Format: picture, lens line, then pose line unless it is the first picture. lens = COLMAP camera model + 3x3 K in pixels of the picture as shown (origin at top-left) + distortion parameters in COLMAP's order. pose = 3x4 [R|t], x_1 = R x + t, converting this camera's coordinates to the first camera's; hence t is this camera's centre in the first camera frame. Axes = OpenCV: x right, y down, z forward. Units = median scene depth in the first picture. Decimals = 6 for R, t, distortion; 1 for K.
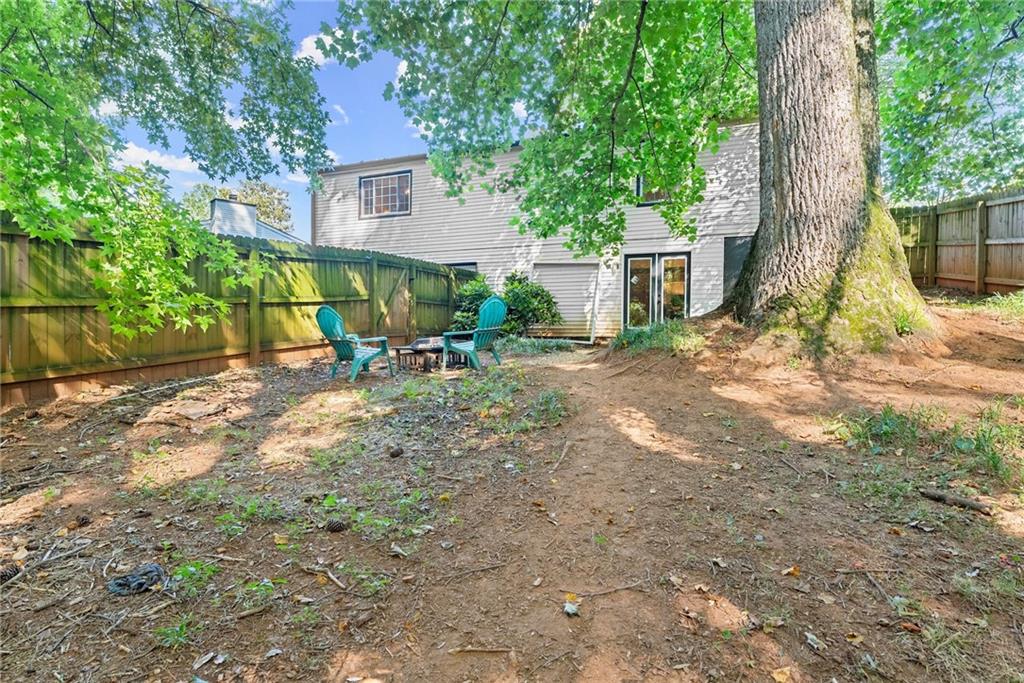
lens RADIAL K [[519.5, 0, 513.6], [0, 519.5, 360.8], [0, 0, 1]] dist [-0.000084, 0.000052]
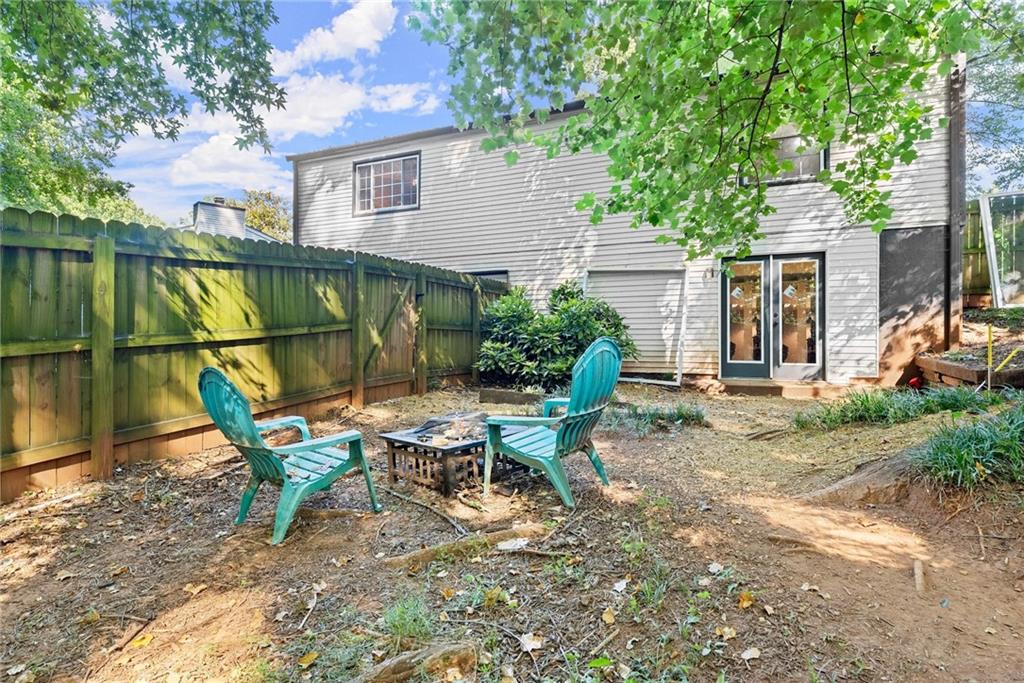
lens RADIAL K [[536.0, 0, 512.0], [0, 536.0, 341.5], [0, 0, 1]] dist [0.014989, -0.000355]
pose [[0.999703, -0.004700, -0.023897, -0.058346], [0.003291, 0.998272, -0.058665, -0.053469], [0.024132, 0.058569, 0.997992, 0.301307]]
